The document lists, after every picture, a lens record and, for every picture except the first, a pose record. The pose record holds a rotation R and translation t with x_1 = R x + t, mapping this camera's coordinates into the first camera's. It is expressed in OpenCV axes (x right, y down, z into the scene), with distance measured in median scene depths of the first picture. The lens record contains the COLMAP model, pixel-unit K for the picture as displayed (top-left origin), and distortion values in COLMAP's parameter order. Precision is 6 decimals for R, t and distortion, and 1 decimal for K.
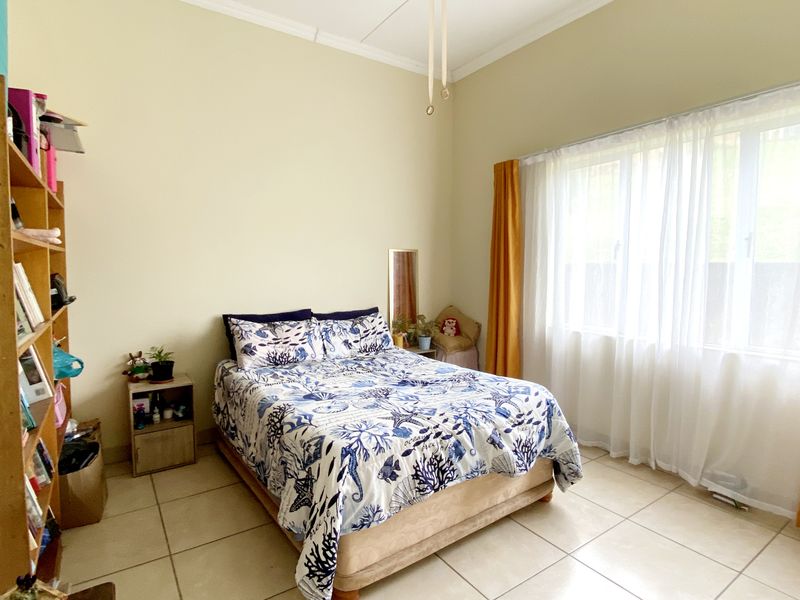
lens RADIAL K [[433.0, 0, 399.3], [0, 433.0, 300.2], [0, 0, 1]] dist [-0.000076, -0.001047]
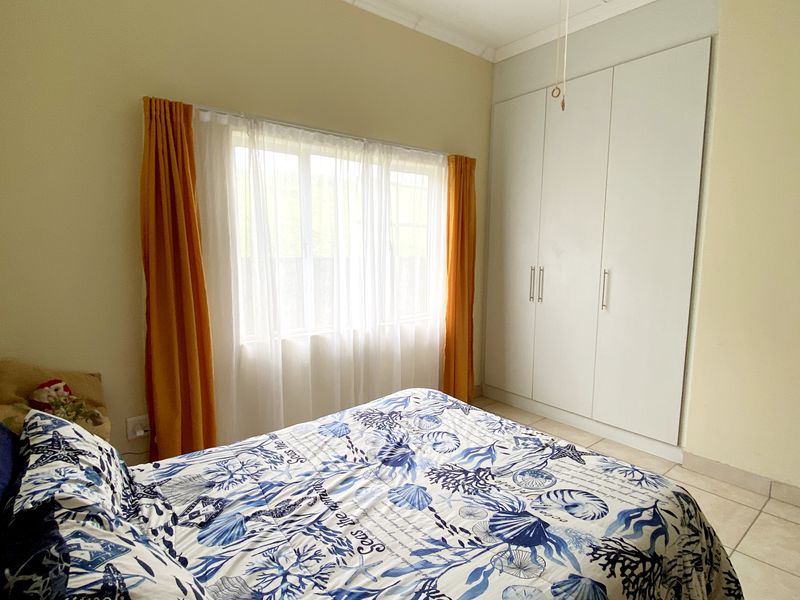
lens RADIAL K [[433.0, 0, 399.1], [0, 433.0, 301.1], [0, 0, 1]] dist [-0.000076, -0.001047]
pose [[-0.079863, -0.119304, 0.989641, -0.586700], [0.067835, 0.989860, 0.124805, -0.123001], [-0.994495, 0.077100, -0.070960, 0.999306]]
